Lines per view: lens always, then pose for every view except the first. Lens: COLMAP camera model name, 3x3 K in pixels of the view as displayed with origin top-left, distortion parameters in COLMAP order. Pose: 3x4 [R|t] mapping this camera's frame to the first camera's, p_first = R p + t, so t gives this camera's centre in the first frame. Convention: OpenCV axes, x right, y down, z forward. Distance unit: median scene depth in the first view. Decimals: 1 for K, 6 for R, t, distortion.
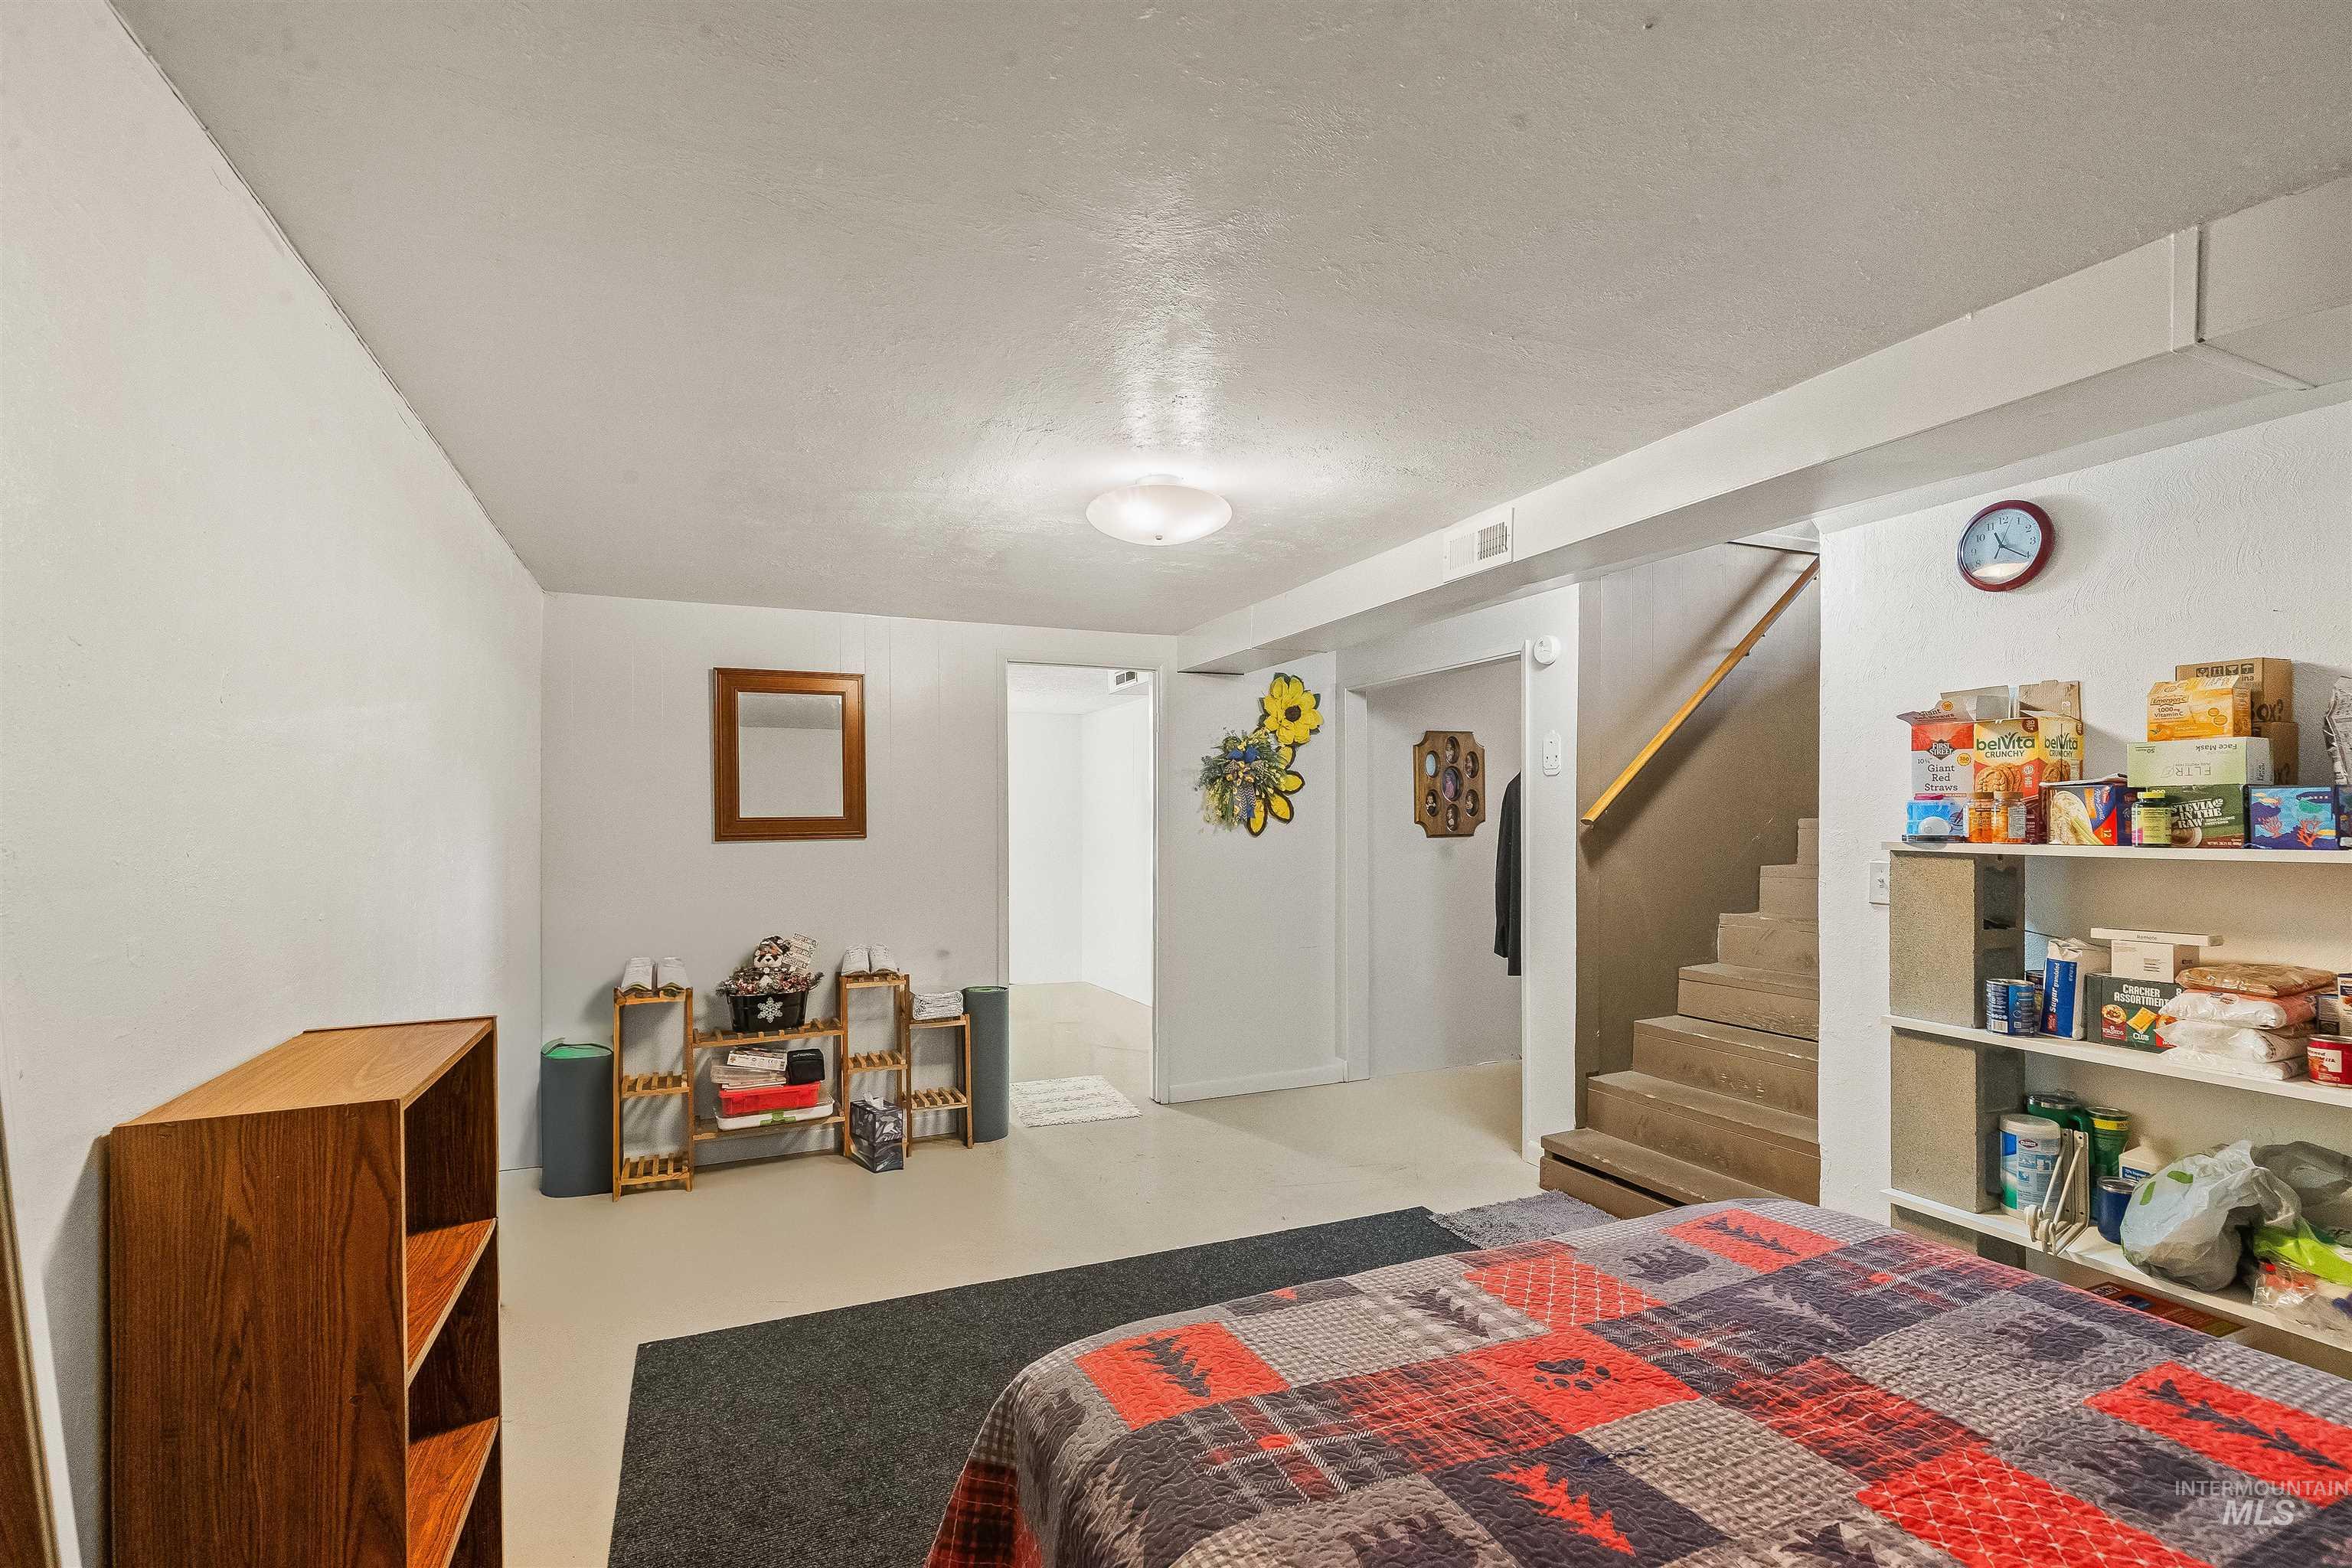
lens RADIAL K [[1082.2, 0, 1179.3], [0, 1082.2, 803.5], [0, 0, 1]] dist [-0.002105, 0.001140]
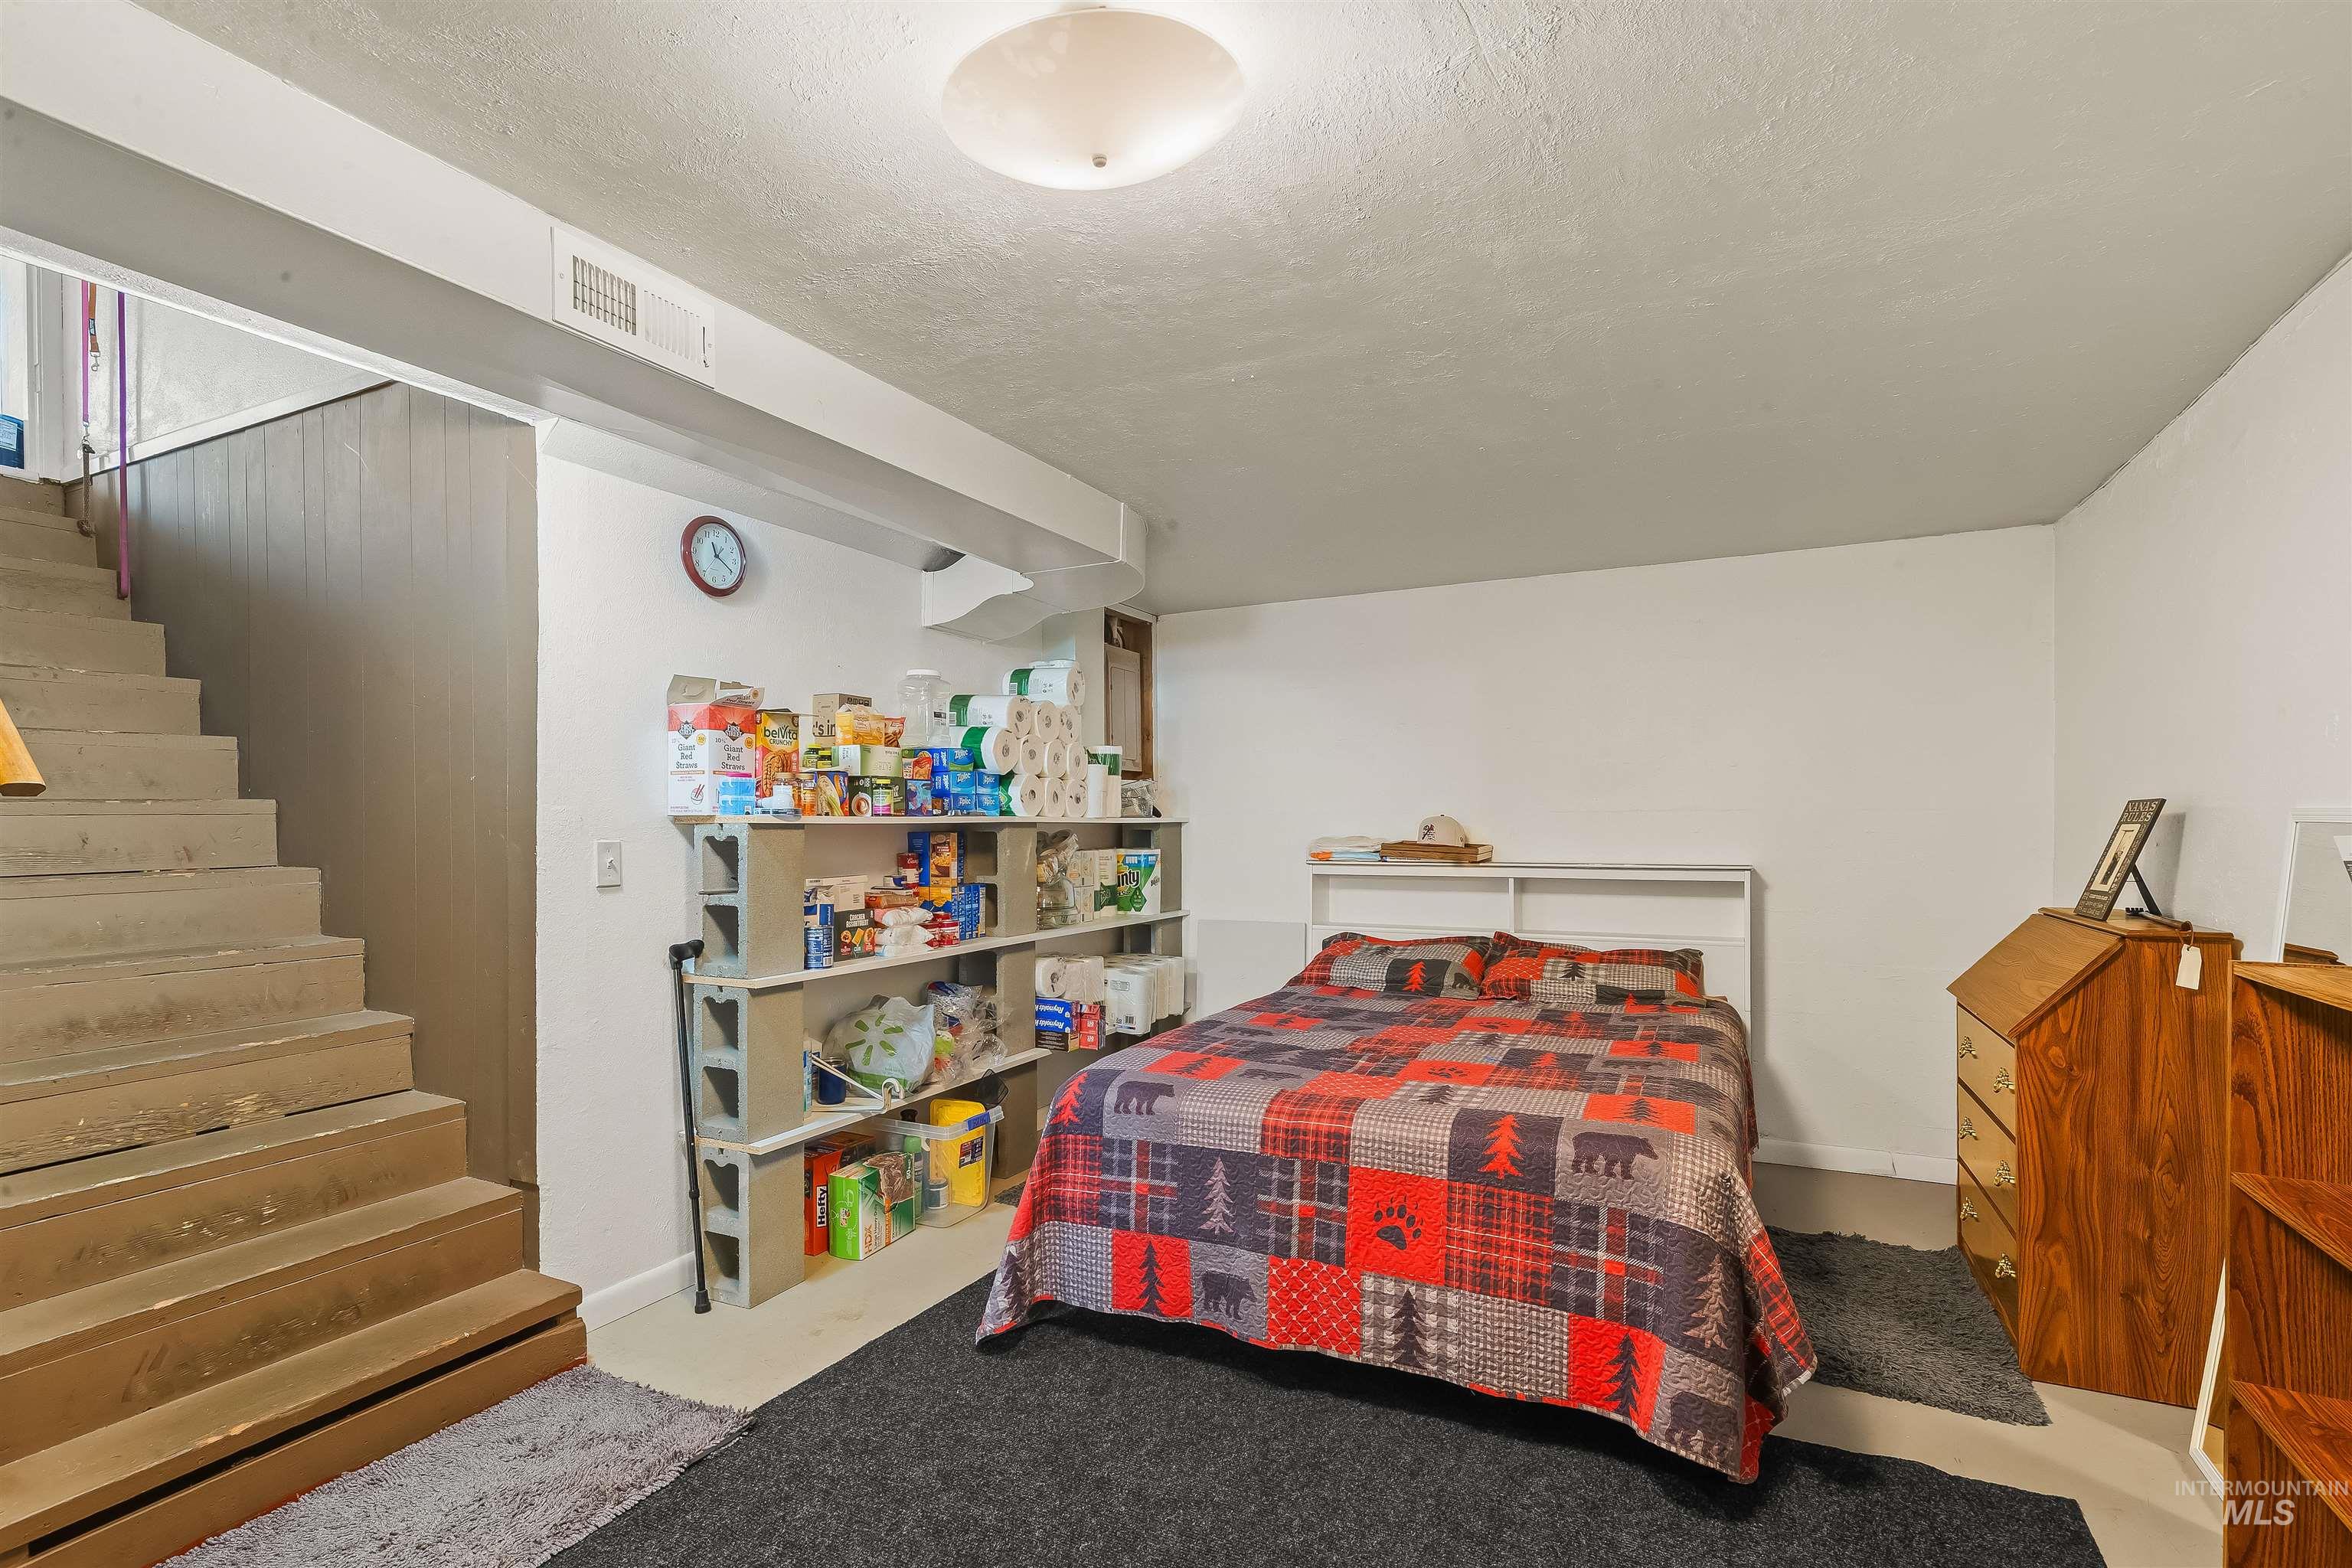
lens RADIAL K [[1082.2, 0, 1204.9], [0, 1082.2, 826.7], [0, 0, 1]] dist [-0.002105, 0.001140]
pose [[-0.645930, 0.006842, 0.763366, -0.560325], [-0.000403, 0.999957, -0.009304, 0.072312], [-0.763396, -0.006317, -0.645899, 1.730553]]
